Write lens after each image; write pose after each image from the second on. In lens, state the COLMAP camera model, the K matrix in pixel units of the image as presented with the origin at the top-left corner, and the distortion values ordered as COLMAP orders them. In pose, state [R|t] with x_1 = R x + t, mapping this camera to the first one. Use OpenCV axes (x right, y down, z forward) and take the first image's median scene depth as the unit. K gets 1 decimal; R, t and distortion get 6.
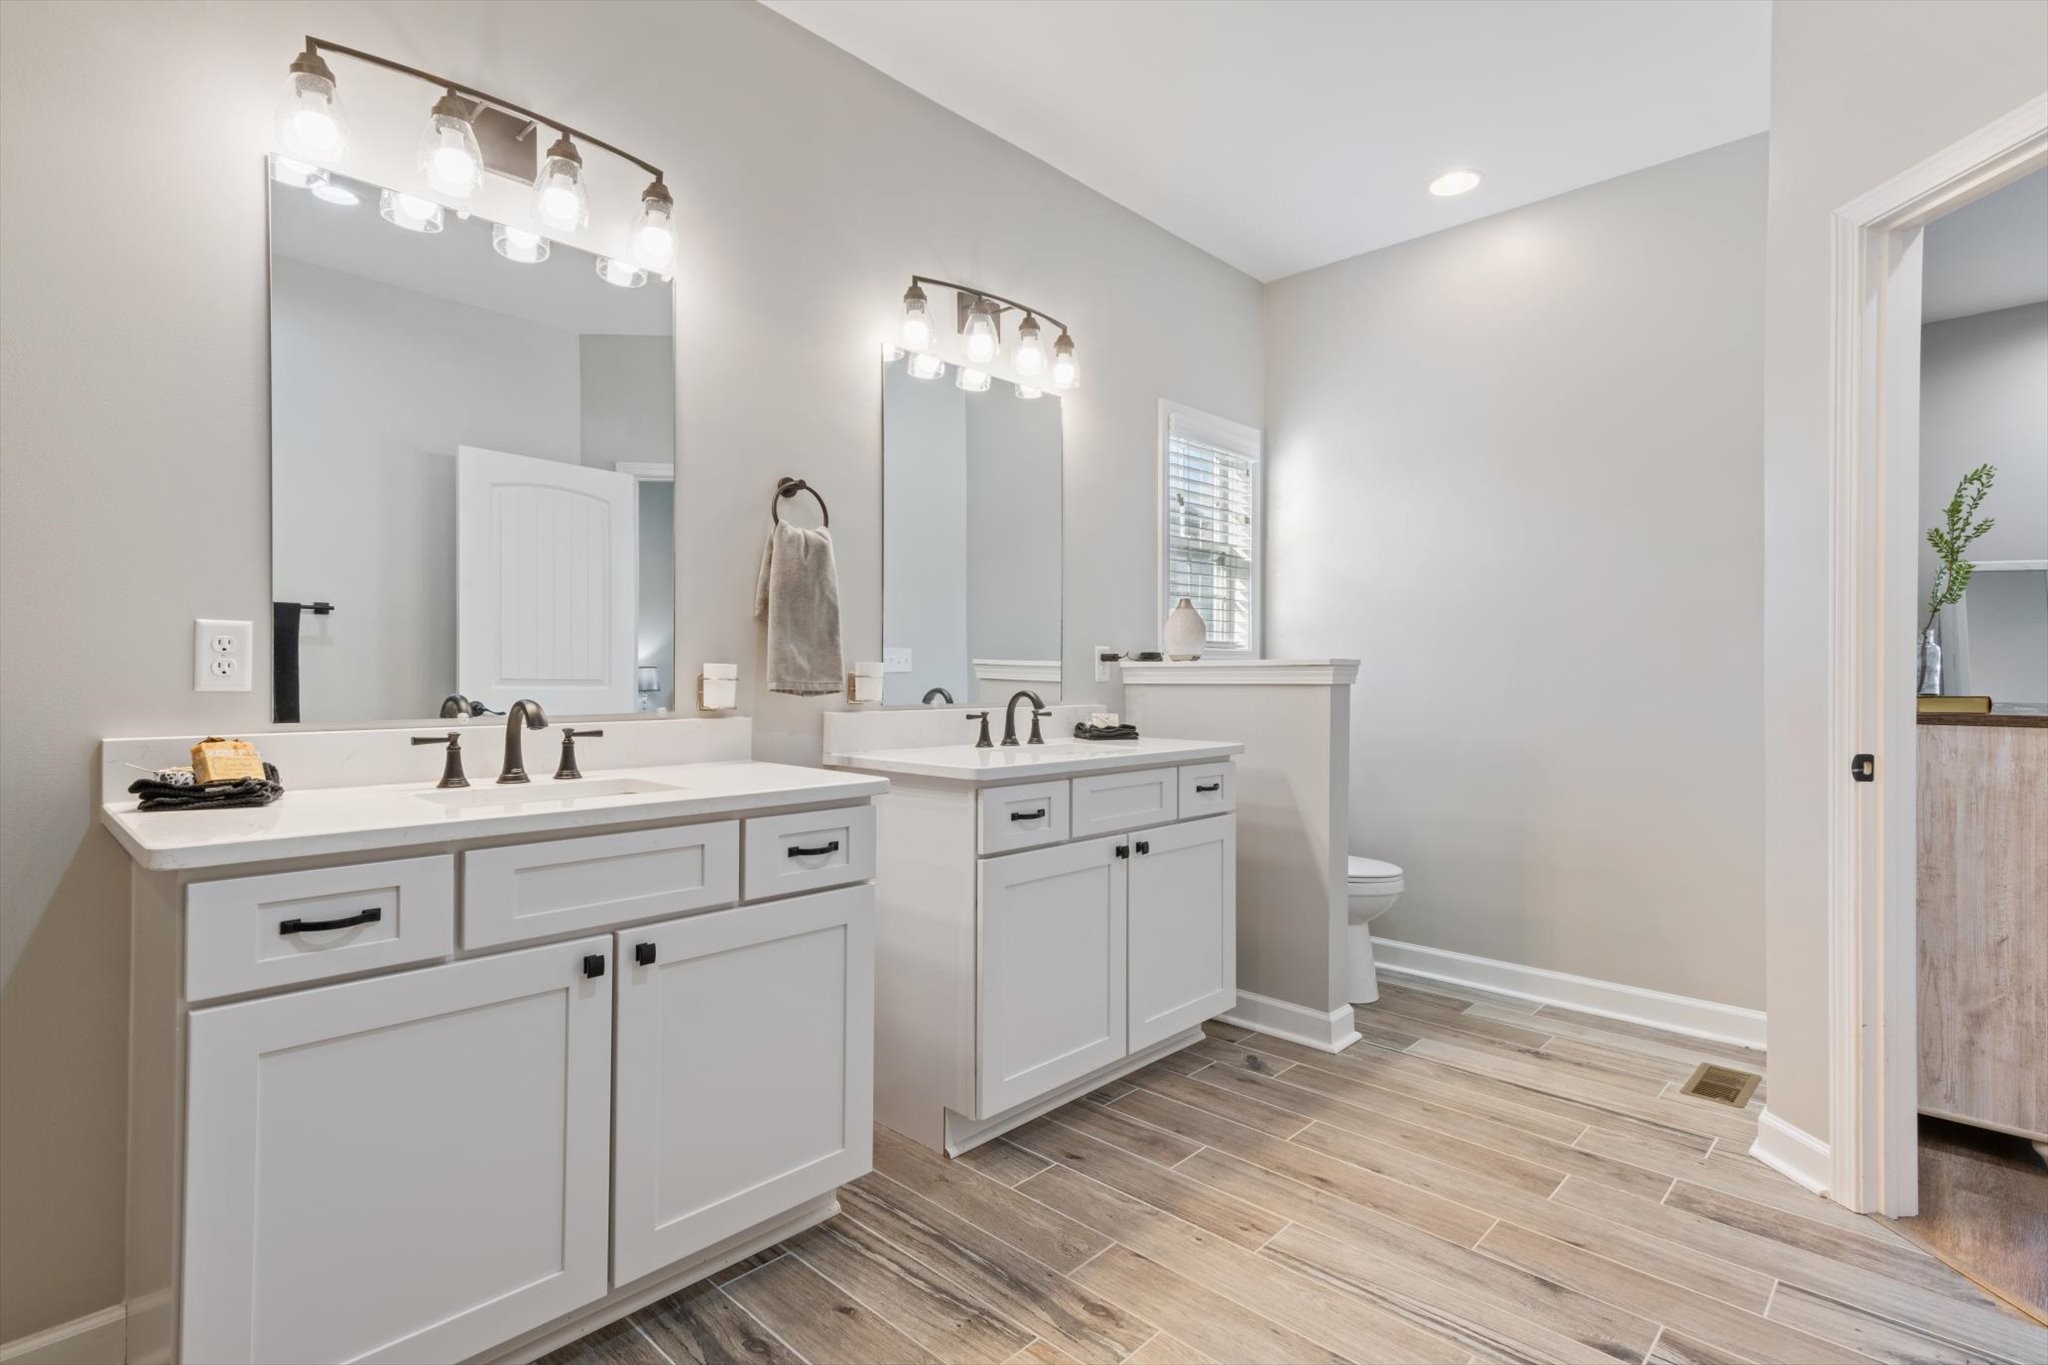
lens RADIAL K [[973.2, 0, 1022.2], [0, 973.2, 674.8], [0, 0, 1]] dist [0.013739, 0.000607]
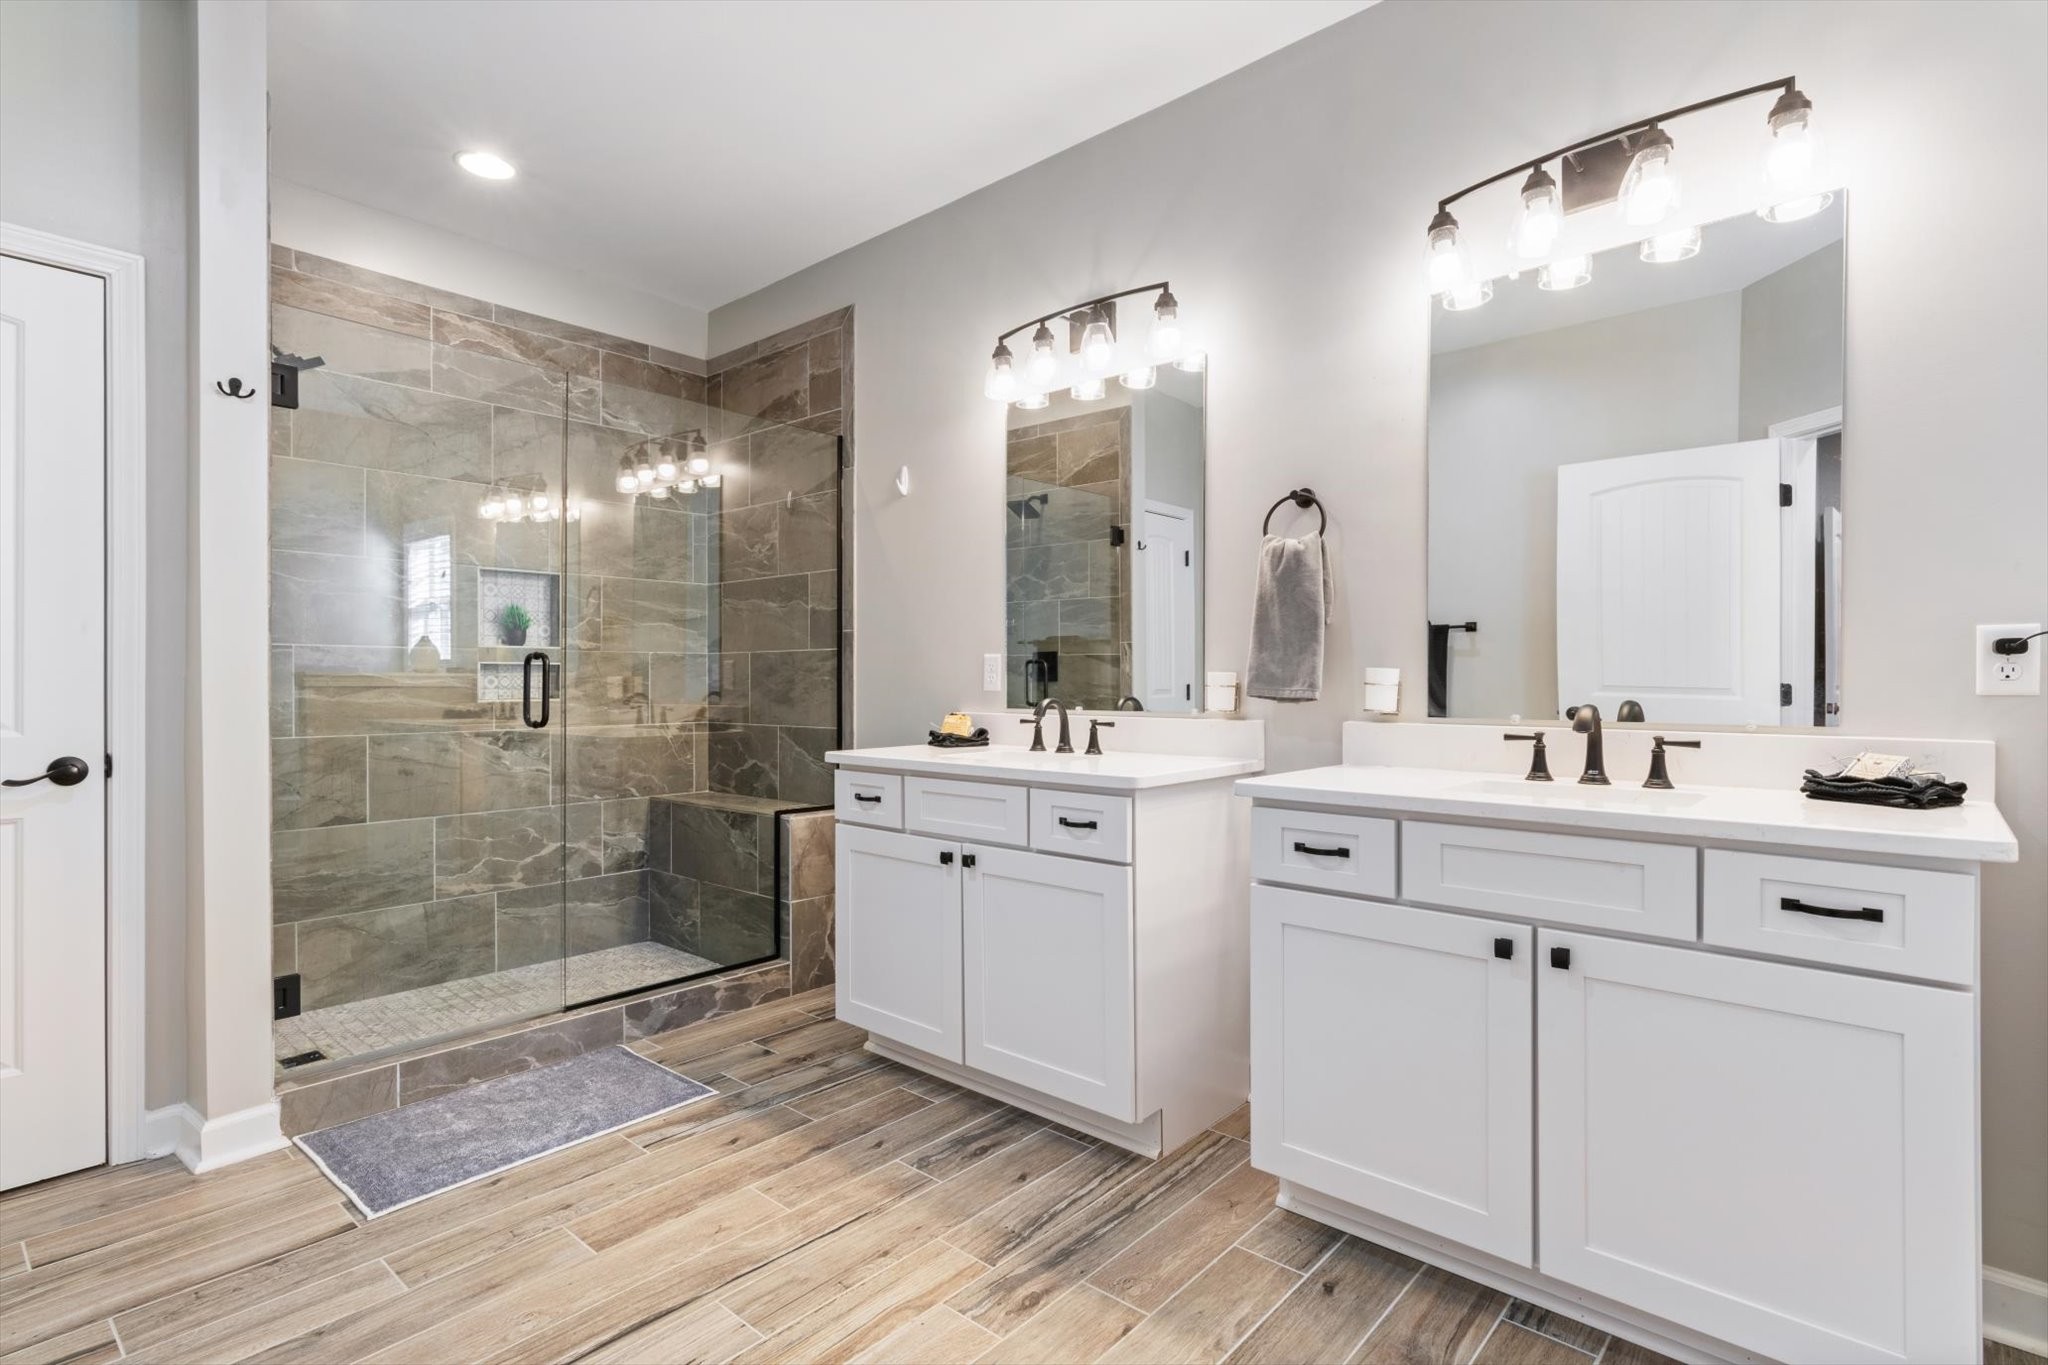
lens RADIAL K [[973.2, 0, 1022.2], [0, 973.2, 674.8], [0, 0, 1]] dist [0.013739, 0.000607]
pose [[0.060816, -0.001080, -0.998148, 0.930598], [0.005395, 0.999985, -0.000753, -0.010512], [0.998134, -0.005339, 0.060821, 0.779165]]
